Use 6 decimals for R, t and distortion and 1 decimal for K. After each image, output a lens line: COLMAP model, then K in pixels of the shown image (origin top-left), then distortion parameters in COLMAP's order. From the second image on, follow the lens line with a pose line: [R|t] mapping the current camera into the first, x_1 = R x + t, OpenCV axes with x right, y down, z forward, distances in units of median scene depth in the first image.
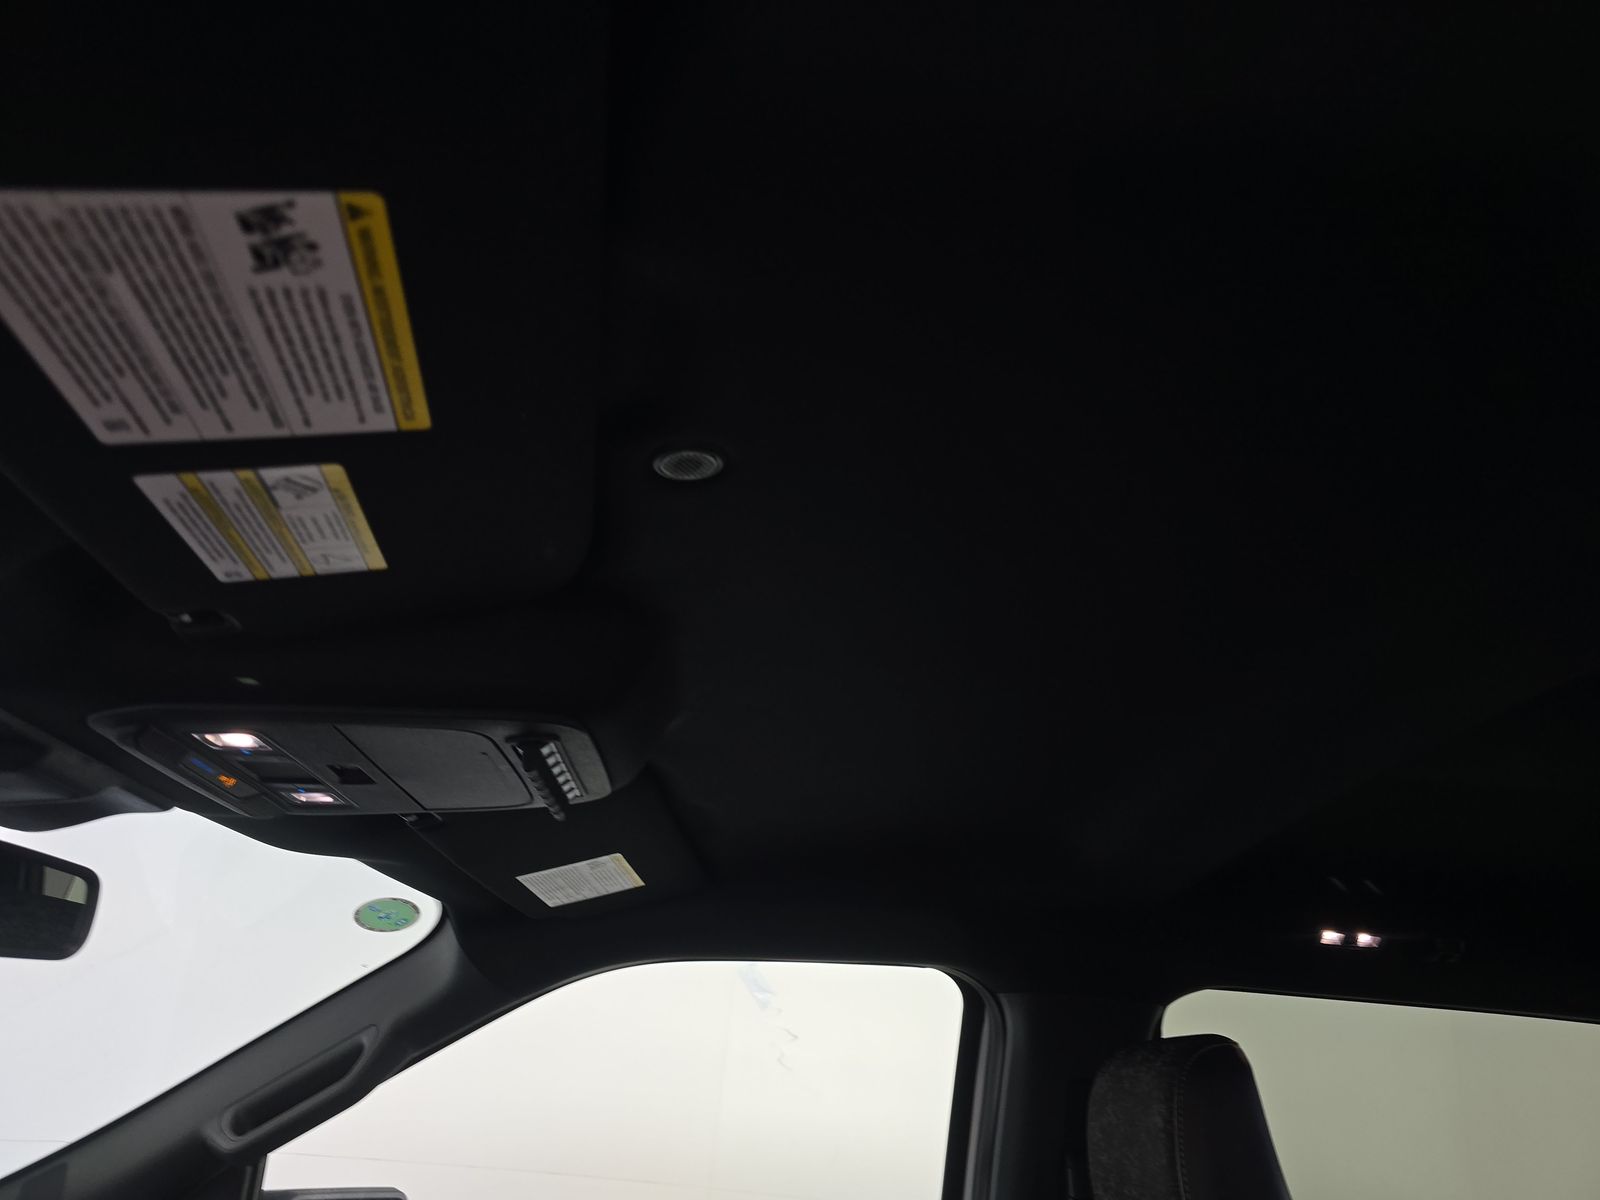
lens RADIAL K [[1091.3, 0, 806.4], [0, 1091.3, 605.4], [0, 0, 1]] dist [0.041537, -0.034480]
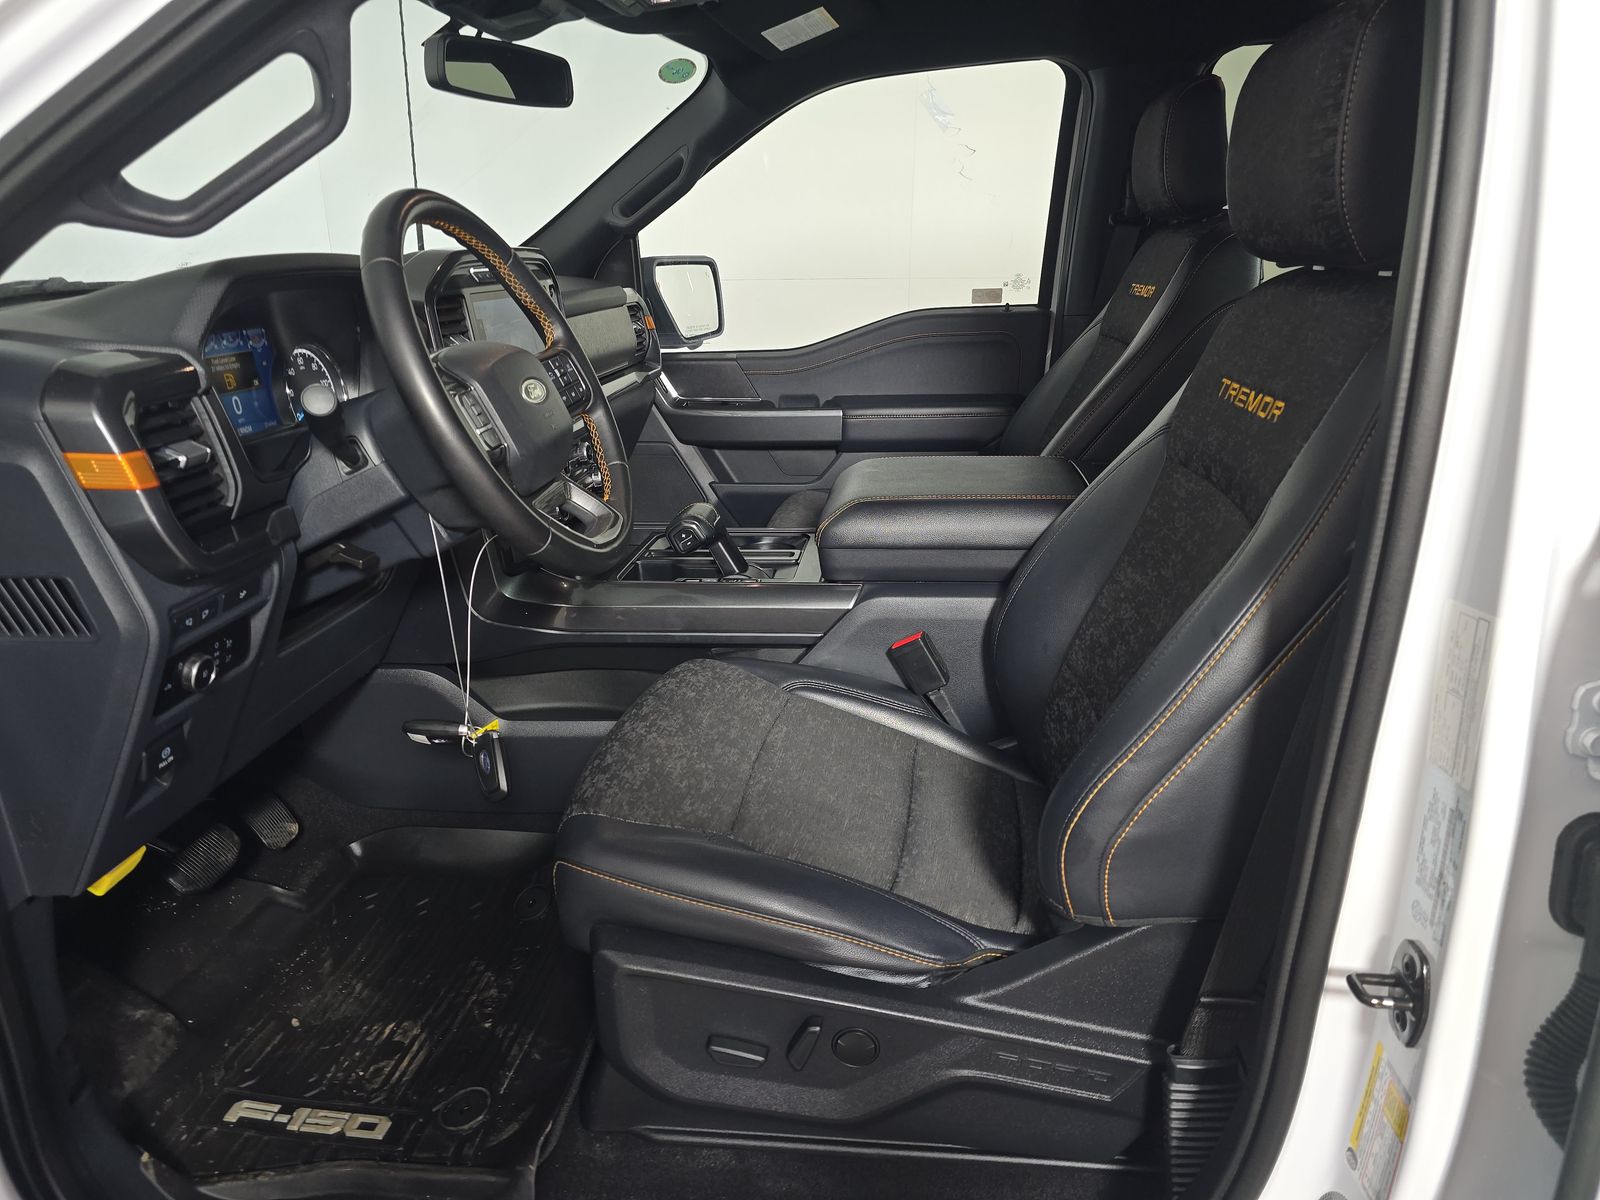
lens RADIAL K [[1091.3, 0, 809.6], [0, 1091.3, 607.8], [0, 0, 1]] dist [0.041537, -0.034480]
pose [[0.981625, -0.045601, -0.185289, 0.052384], [0.159774, 0.727309, 0.667454, -0.168755], [0.104325, -0.684794, 0.721231, -0.601637]]
